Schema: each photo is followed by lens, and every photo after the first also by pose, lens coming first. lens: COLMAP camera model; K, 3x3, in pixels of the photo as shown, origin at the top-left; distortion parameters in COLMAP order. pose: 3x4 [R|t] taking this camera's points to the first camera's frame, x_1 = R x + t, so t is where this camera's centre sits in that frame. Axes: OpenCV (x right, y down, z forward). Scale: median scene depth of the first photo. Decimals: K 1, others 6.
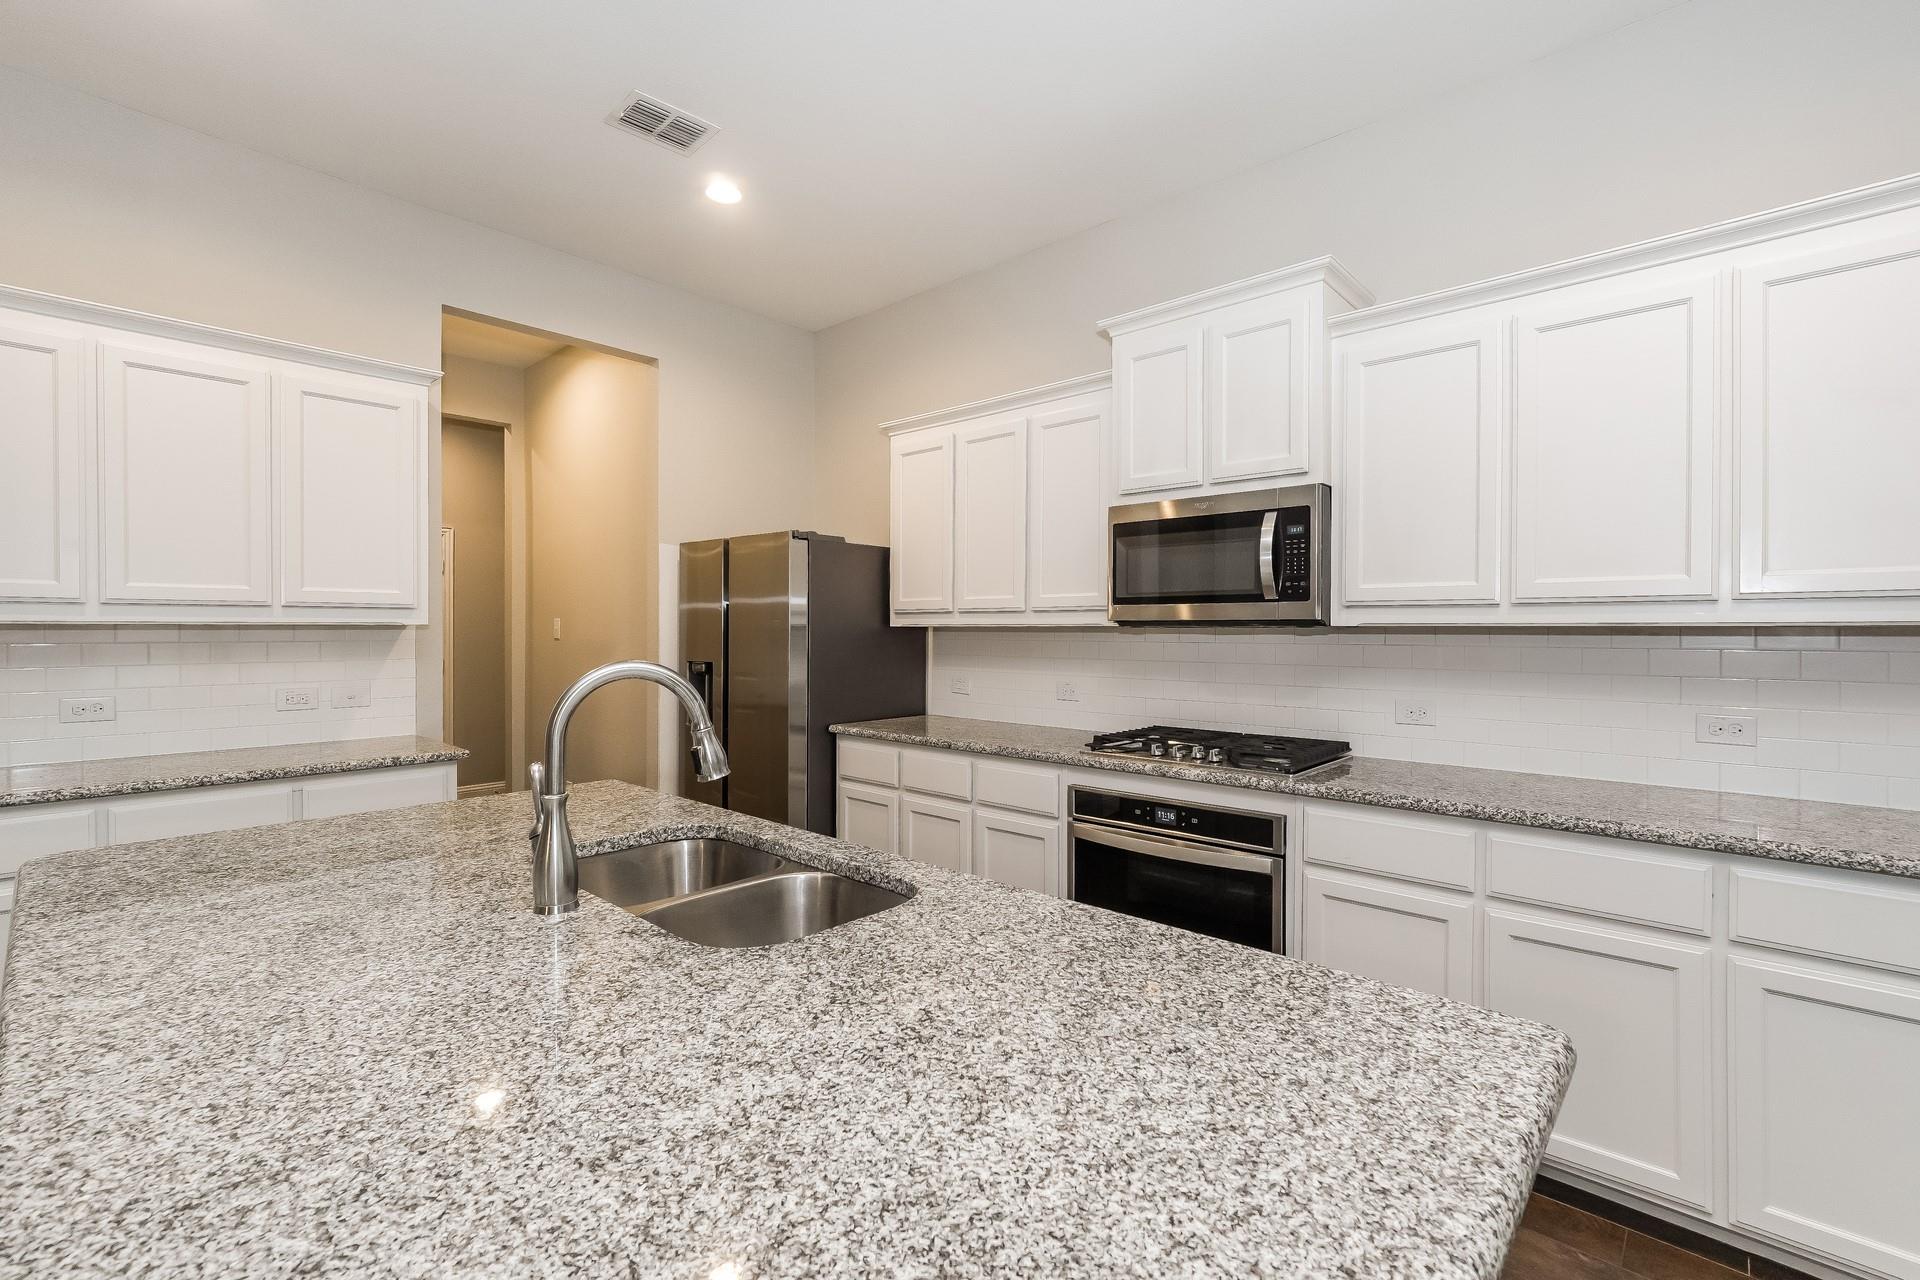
lens RADIAL K [[838.3, 0, 961.9], [0, 838.3, 627.0], [0, 0, 1]] dist [-0.000532, -0.000800]
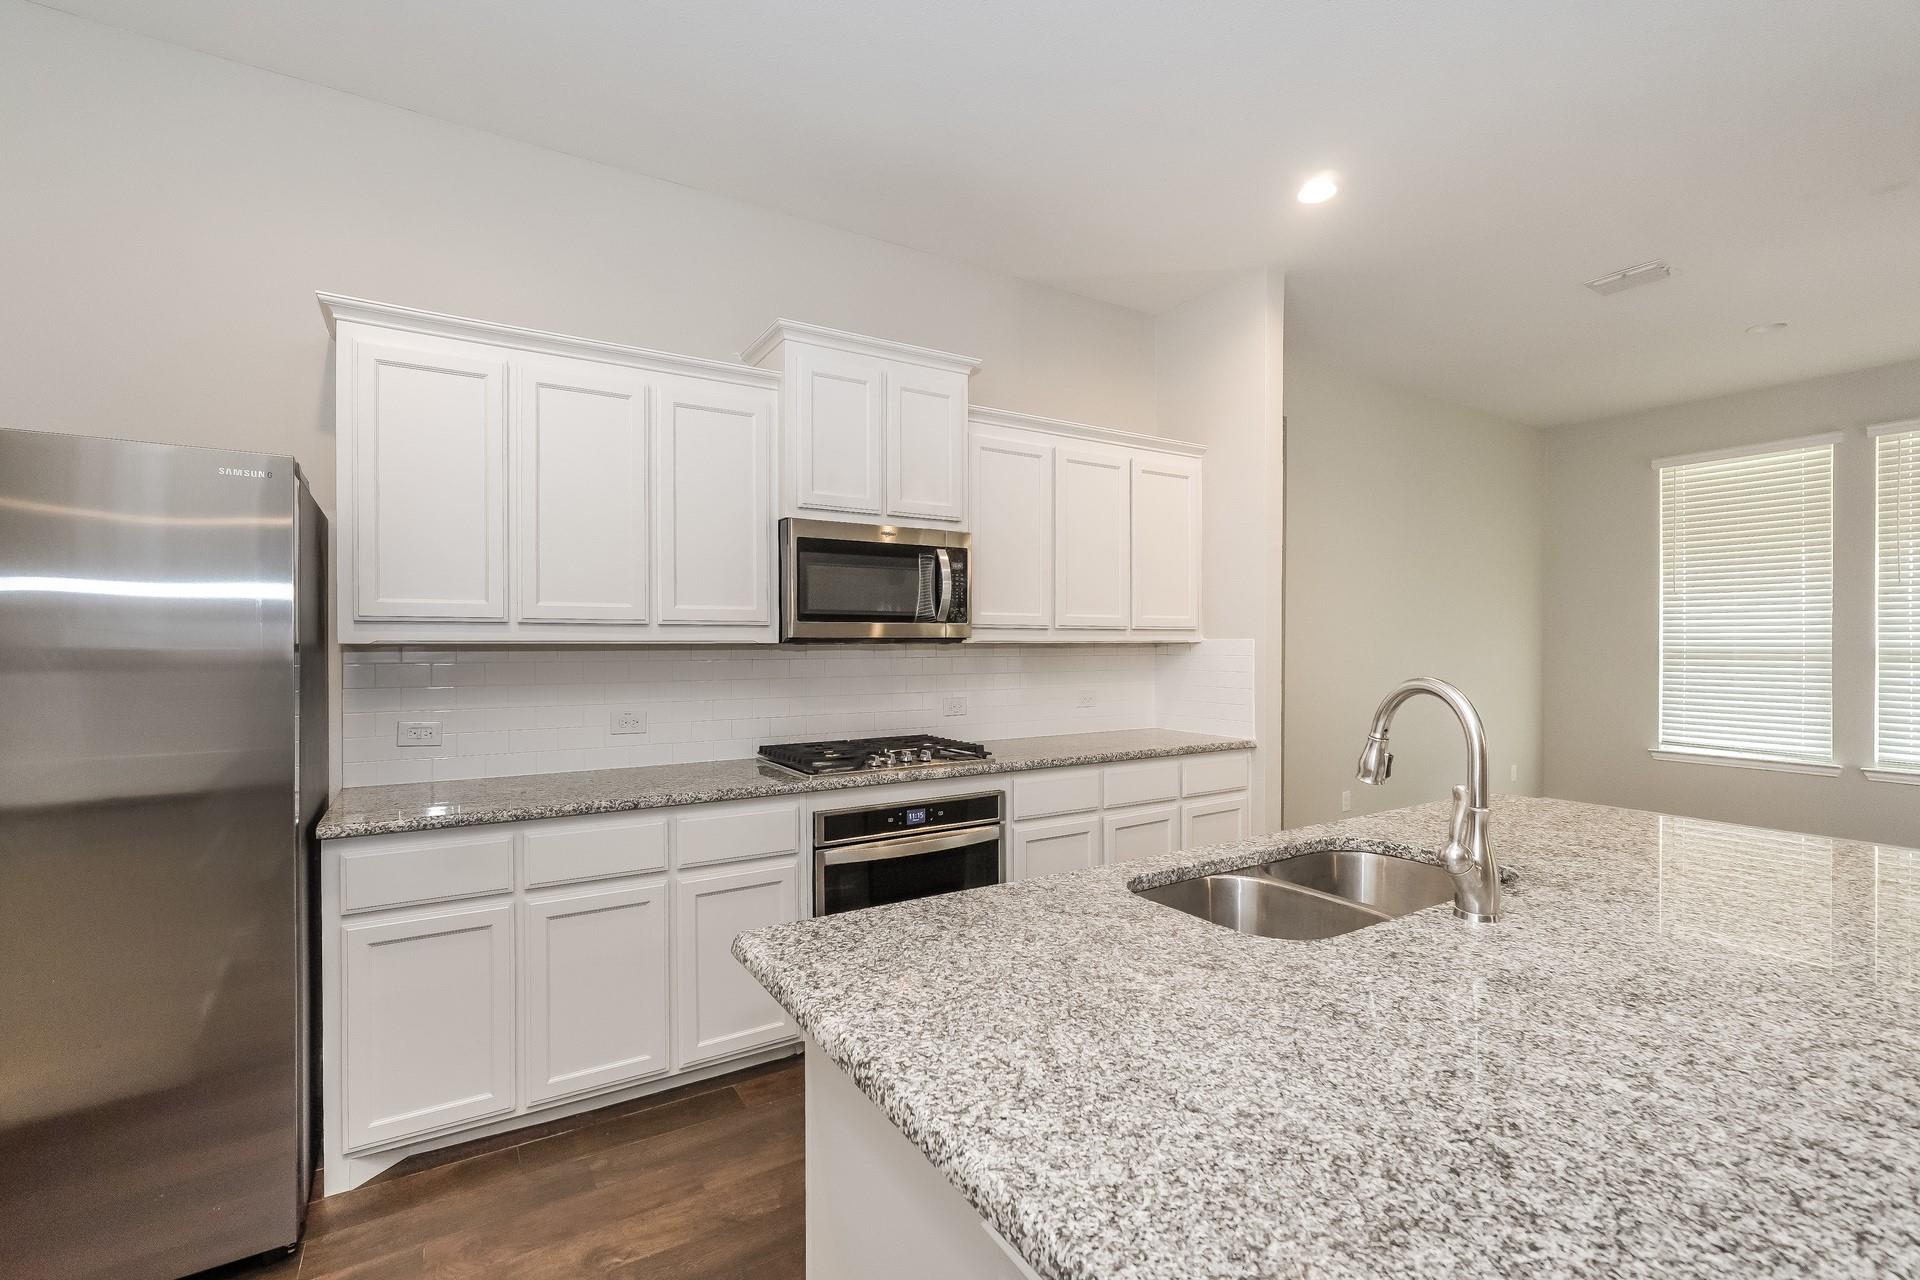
lens RADIAL K [[834.7, 0, 964.5], [0, 834.7, 645.5], [0, 0, 1]] dist [-0.015610, 0.001335]
pose [[0.280157, -0.003229, 0.959949, -0.781378], [0.002663, 0.999993, 0.002587, -0.000445], [-0.959950, 0.001832, 0.280164, 0.630569]]
